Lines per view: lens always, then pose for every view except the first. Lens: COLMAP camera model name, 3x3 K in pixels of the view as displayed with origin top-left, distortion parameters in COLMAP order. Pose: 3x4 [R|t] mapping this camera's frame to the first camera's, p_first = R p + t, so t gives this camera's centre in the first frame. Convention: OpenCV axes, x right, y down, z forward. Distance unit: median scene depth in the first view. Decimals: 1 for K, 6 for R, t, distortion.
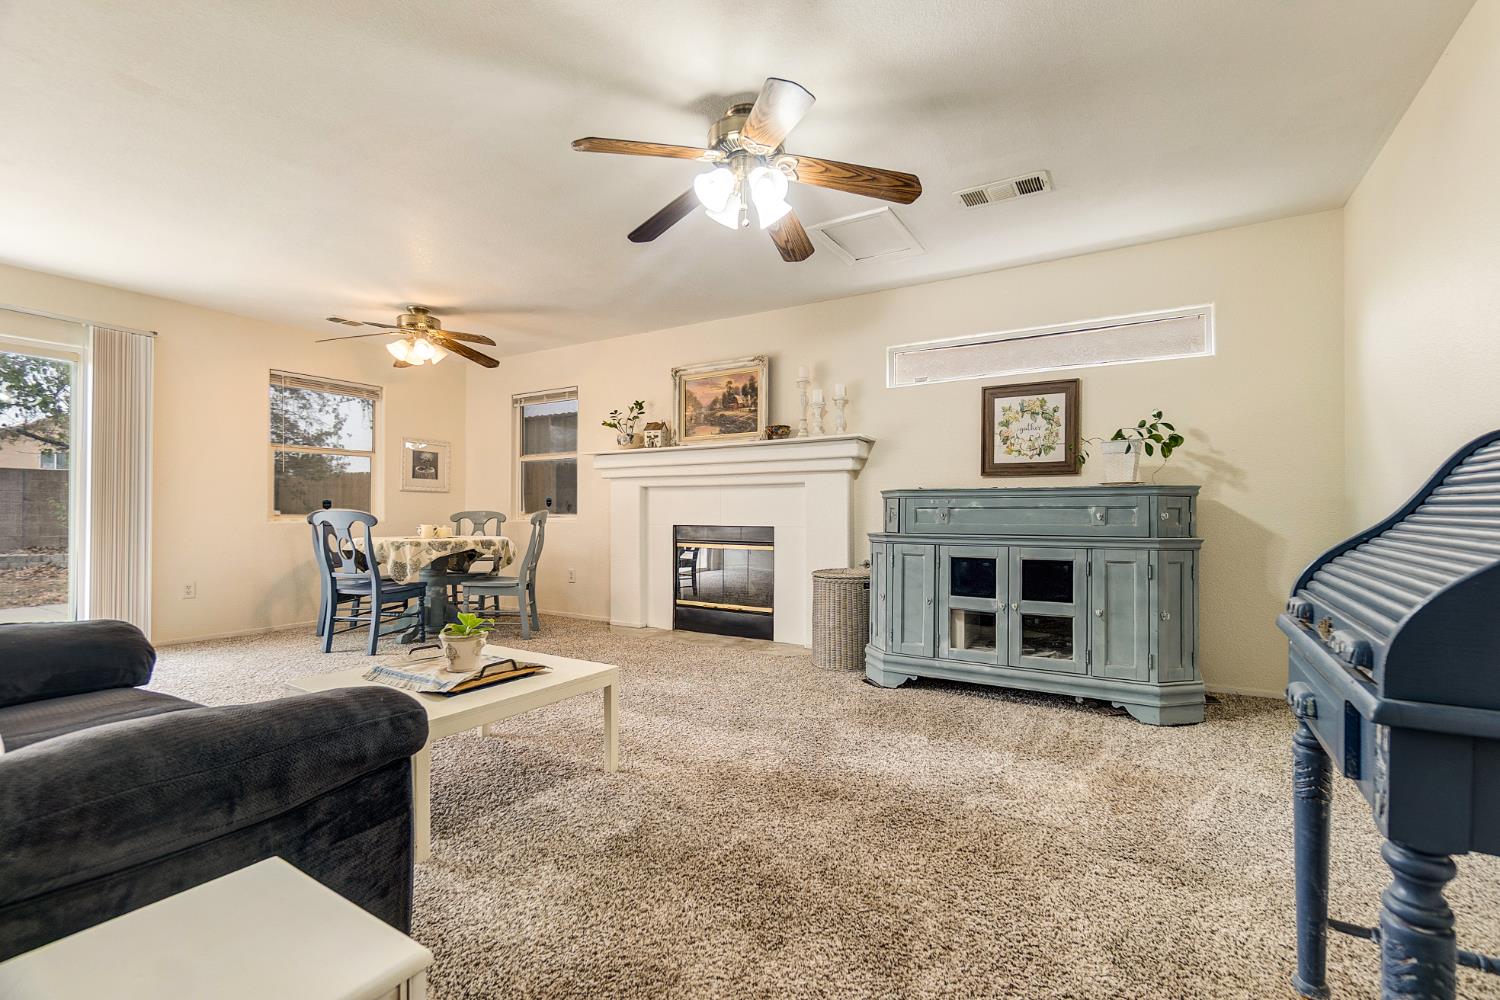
lens RADIAL K [[657.0, 0, 747.3], [0, 657.0, 495.9], [0, 0, 1]] dist [-0.003429, 0.000020]
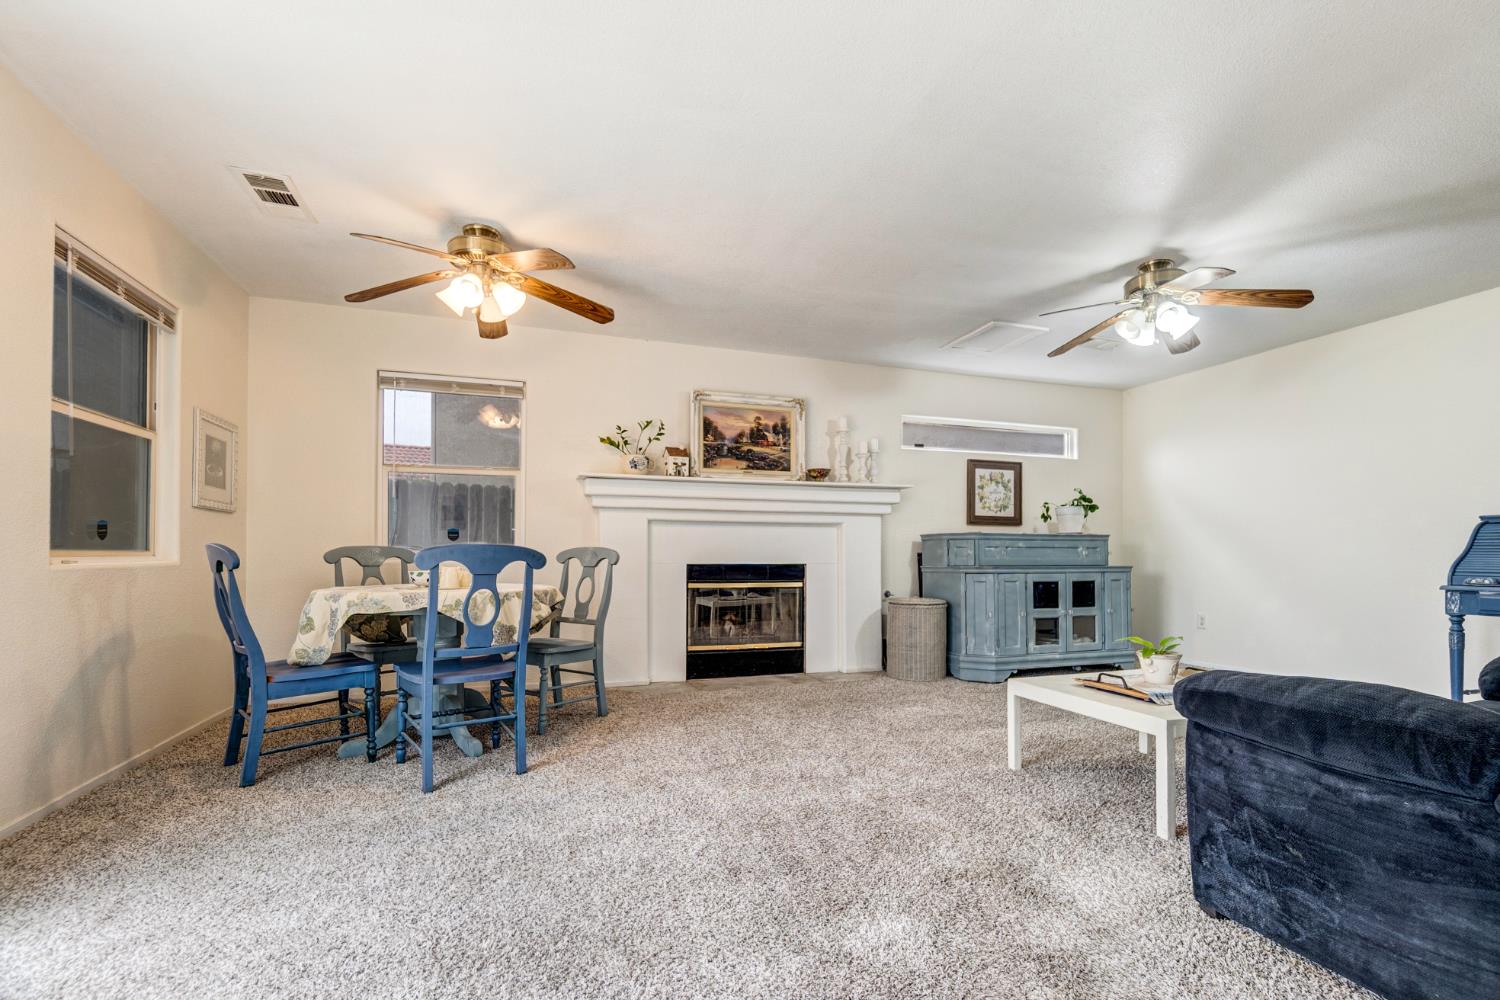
lens RADIAL K [[657.0, 0, 763.5], [0, 657.0, 548.7], [0, 0, 1]] dist [-0.003429, 0.000020]
pose [[0.641322, 0.005175, 0.767254, -0.803575], [-0.019791, 0.999756, 0.009800, 0.013224], [-0.767016, -0.021470, 0.641268, 0.374989]]
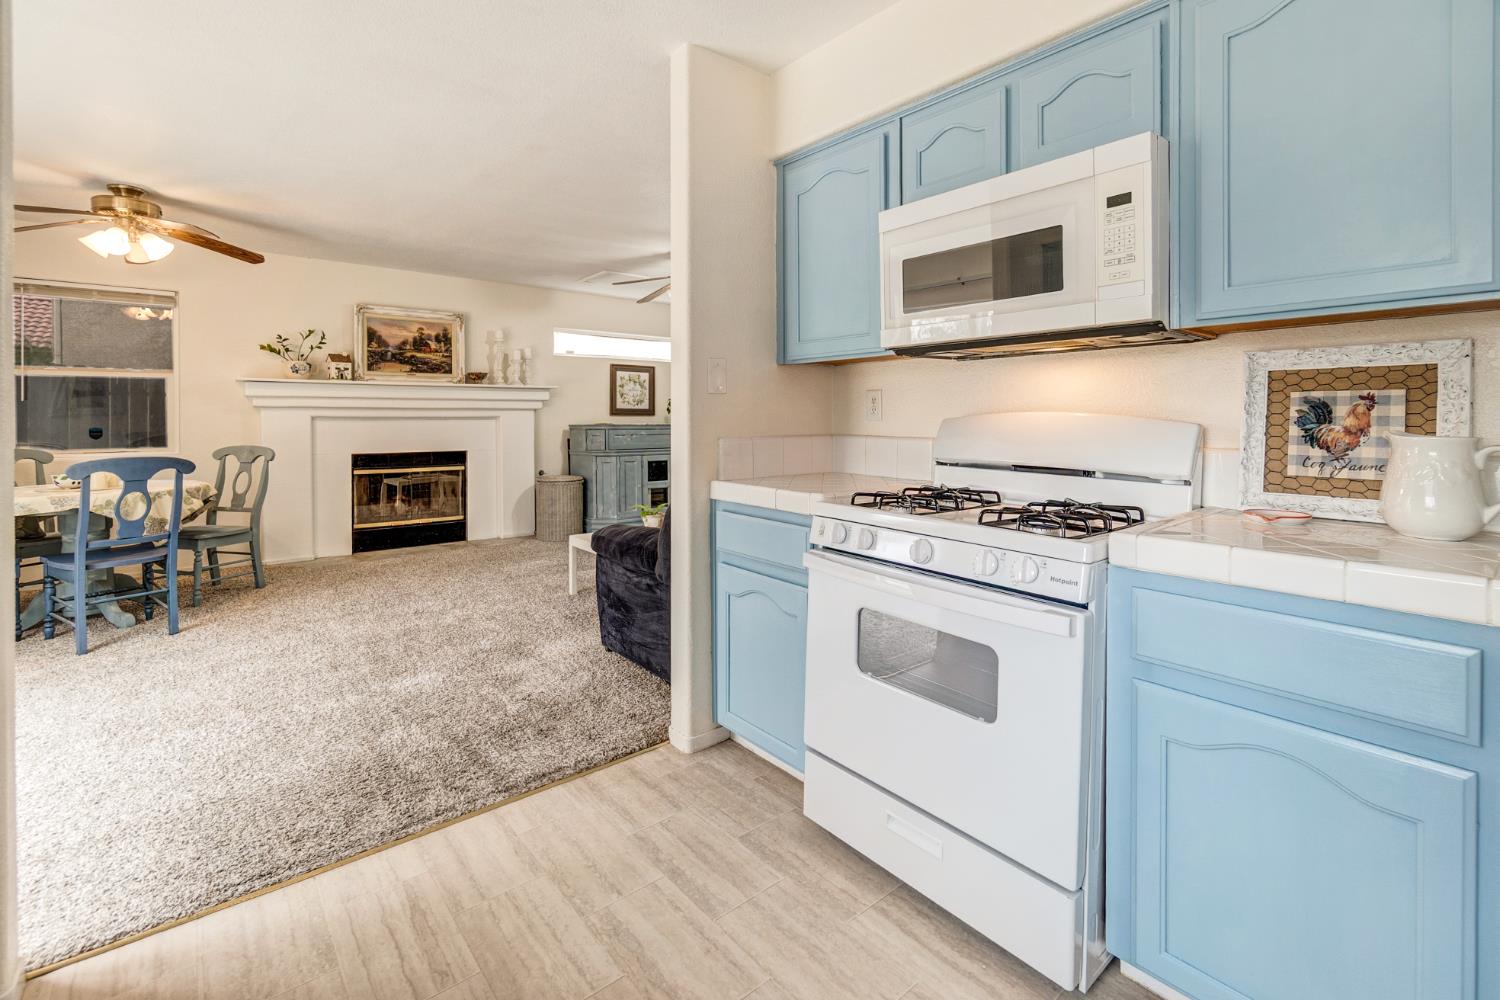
lens RADIAL K [[657.0, 0, 743.5], [0, 657.0, 422.6], [0, 0, 1]] dist [-0.003429, 0.000020]
pose [[0.336881, -0.010430, 0.941489, -0.965157], [-0.021996, 0.999579, 0.018944, -0.042842], [-0.941290, -0.027091, 0.336510, 0.071617]]
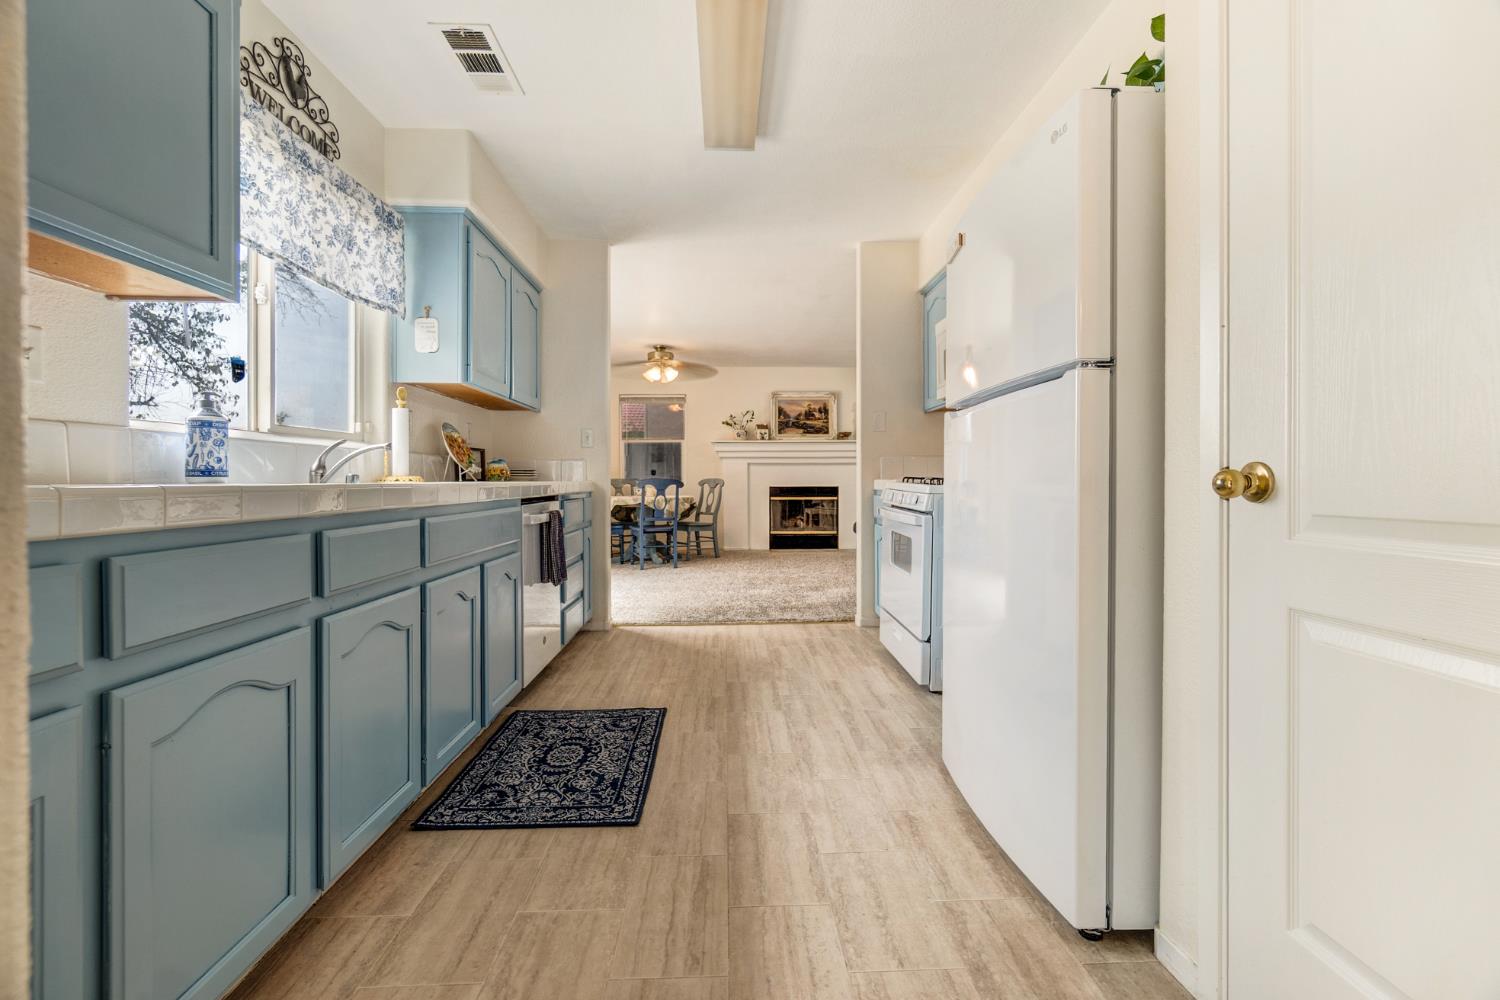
lens RADIAL K [[657.0, 0, 765.5], [0, 657.0, 491.3], [0, 0, 1]] dist [-0.003429, 0.000020]
pose [[0.838860, -0.012924, 0.544194, -1.119854], [-0.008017, 0.999316, 0.036092, -0.004836], [-0.544288, -0.034639, 0.838183, -0.422440]]
